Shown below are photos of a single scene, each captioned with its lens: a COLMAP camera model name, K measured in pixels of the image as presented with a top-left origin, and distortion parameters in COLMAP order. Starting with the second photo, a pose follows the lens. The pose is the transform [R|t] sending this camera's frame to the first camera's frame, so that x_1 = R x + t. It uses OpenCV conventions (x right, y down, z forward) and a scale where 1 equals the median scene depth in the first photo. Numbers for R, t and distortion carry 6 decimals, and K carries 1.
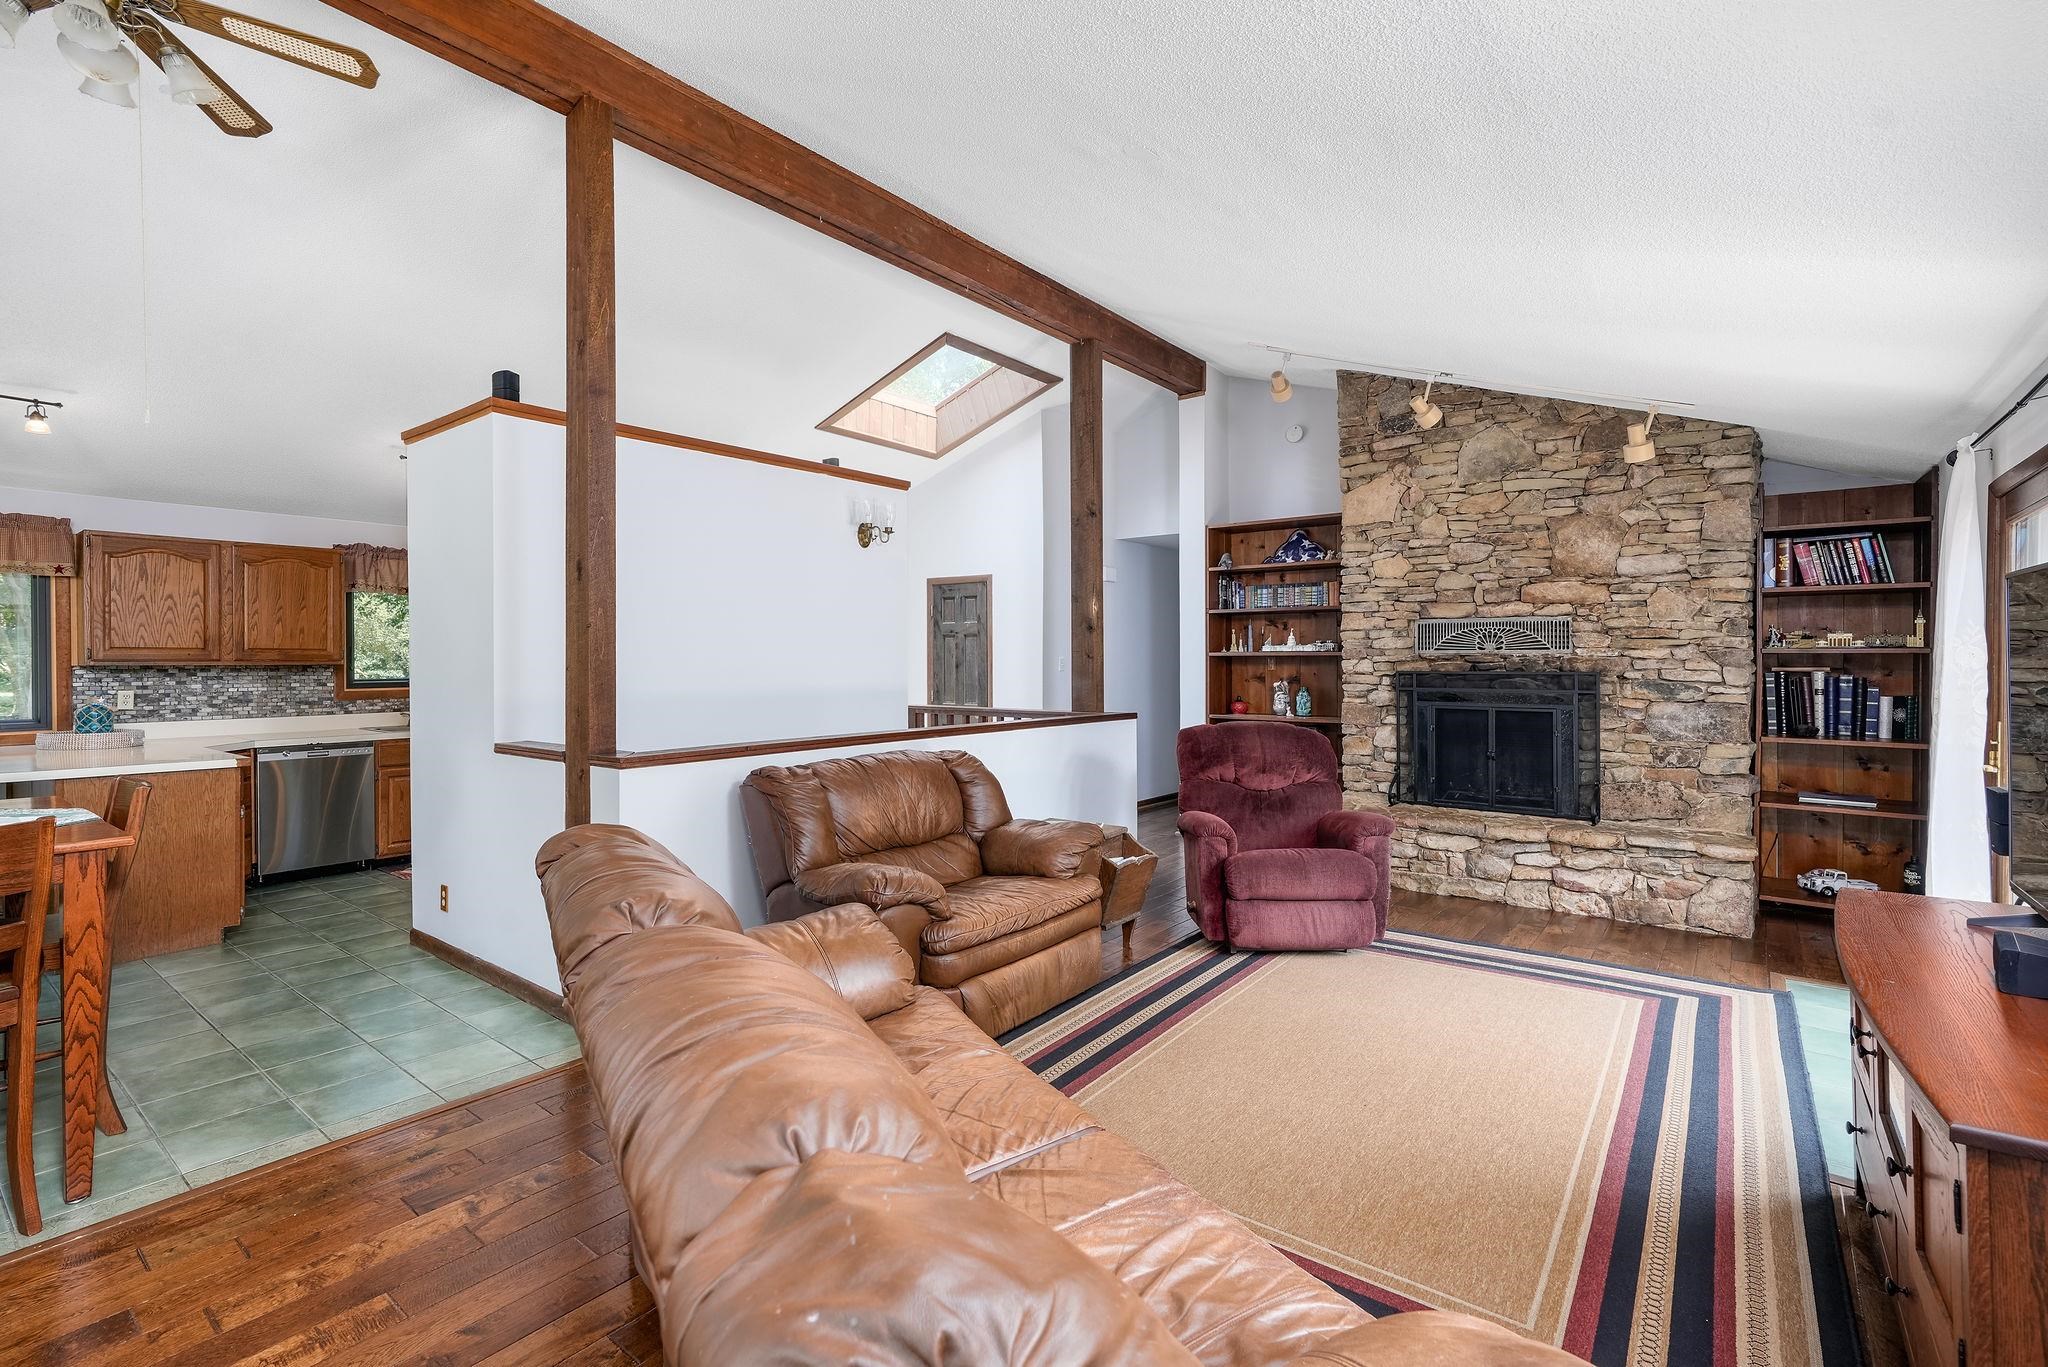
lens RADIAL K [[930.7, 0, 1018.0], [0, 930.7, 665.5], [0, 0, 1]] dist [-0.002093, -0.000118]
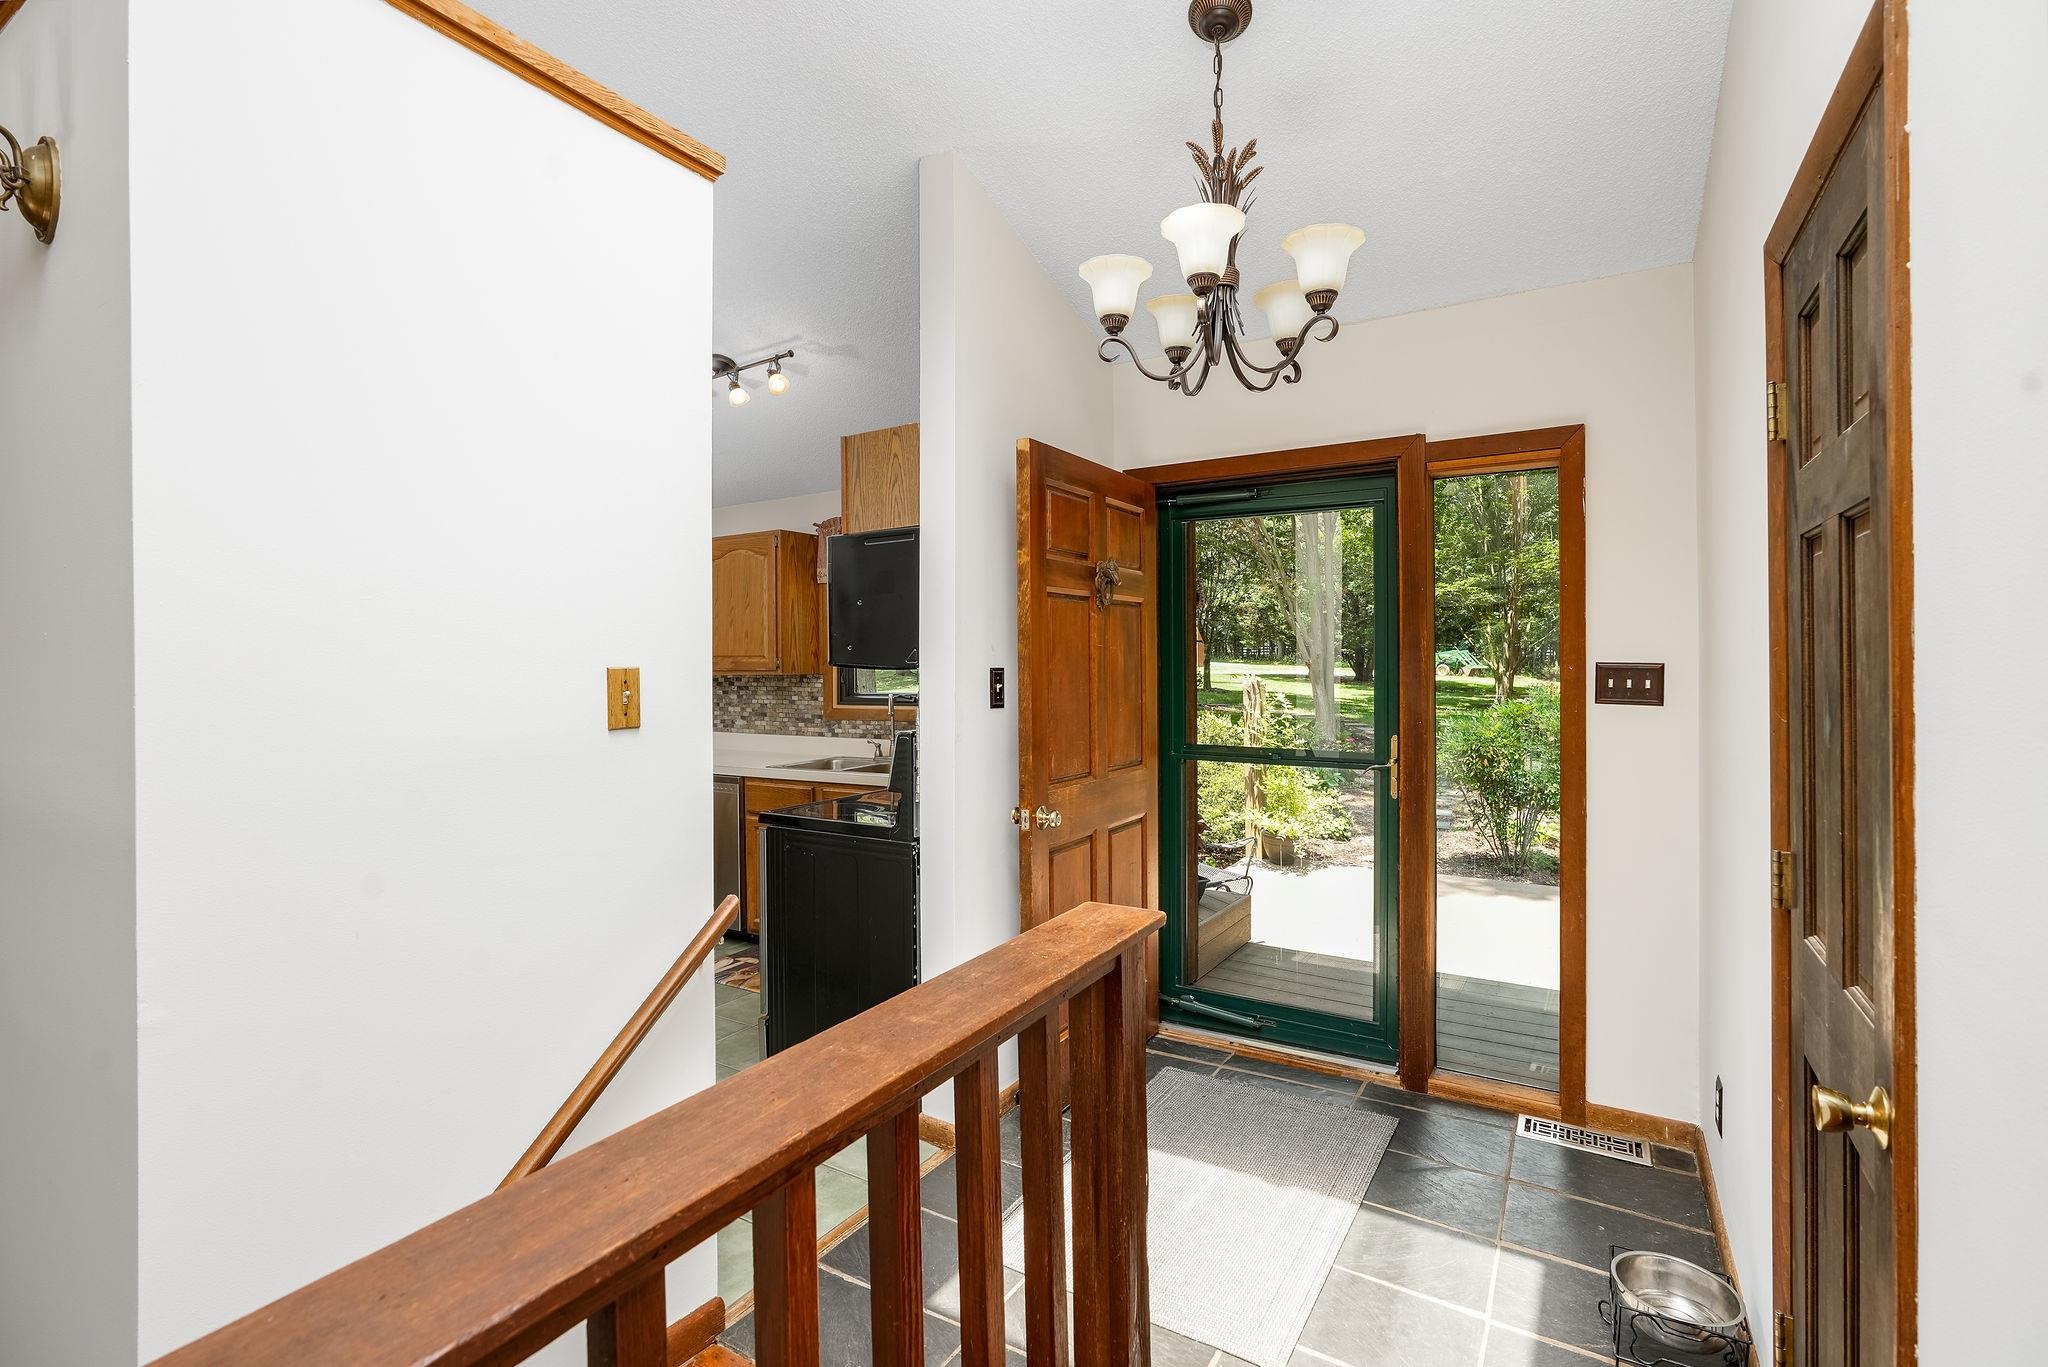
lens RADIAL K [[930.7, 0, 1010.0], [0, 930.7, 676.2], [0, 0, 1]] dist [-0.002093, -0.000118]
pose [[0.094227, 0.008909, -0.995511, 0.087361], [-0.003355, 0.999957, 0.008631, -0.007427], [0.995545, 0.002526, 0.094253, 1.133814]]
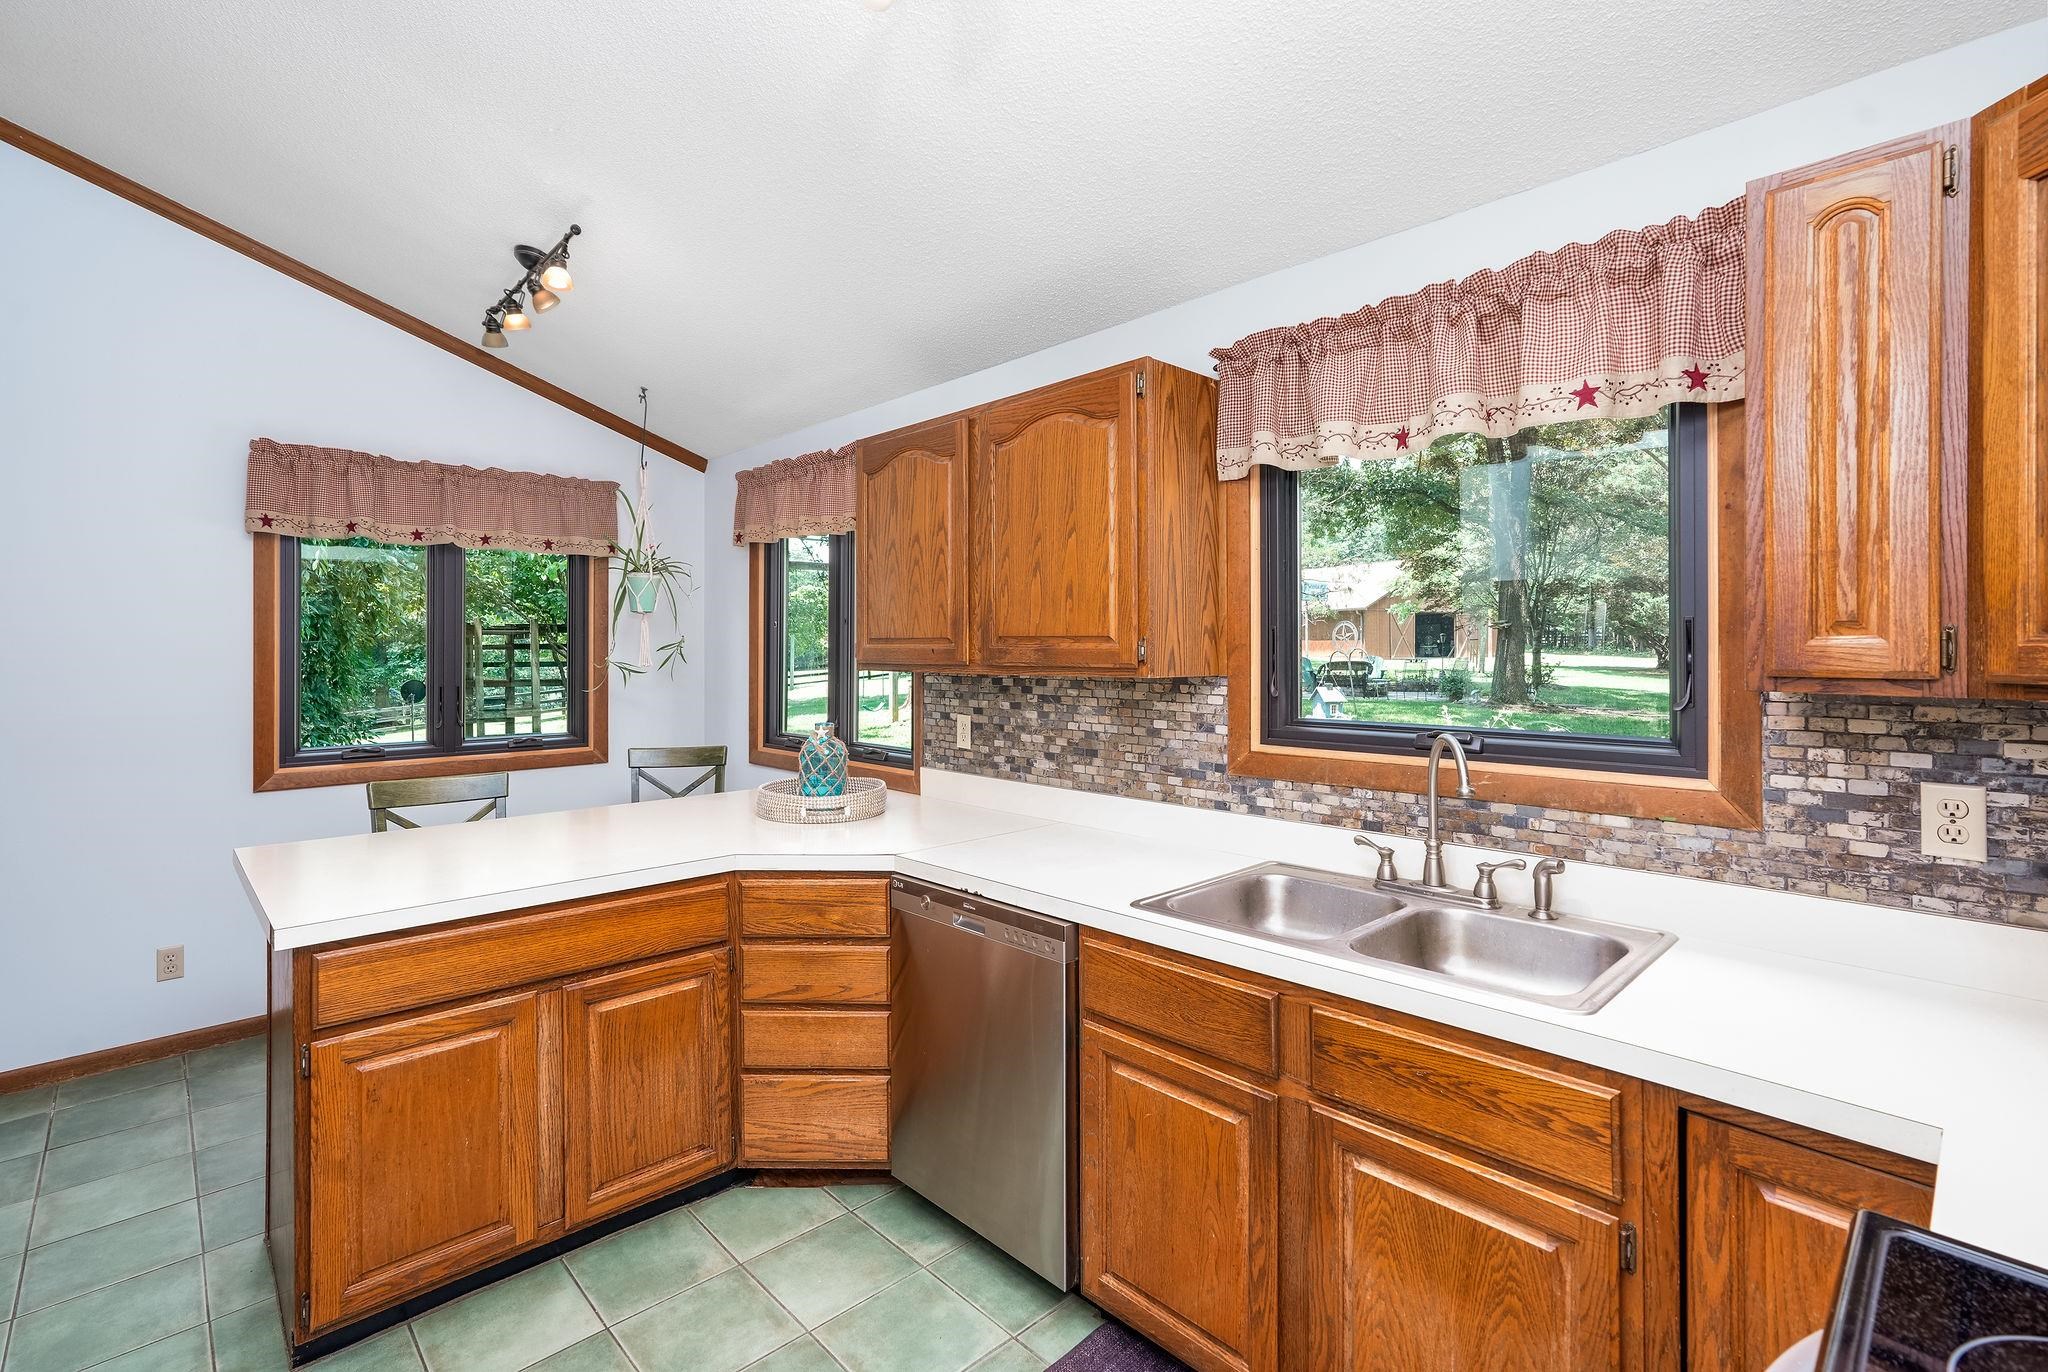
lens RADIAL K [[930.7, 0, 1018.9], [0, 930.7, 664.7], [0, 0, 1]] dist [-0.002093, -0.000118]
pose [[-0.155551, 0.010999, -0.987767, -0.369458], [-0.010622, 0.999862, 0.012806, -0.010443], [0.987771, 0.012484, -0.155413, 1.018512]]
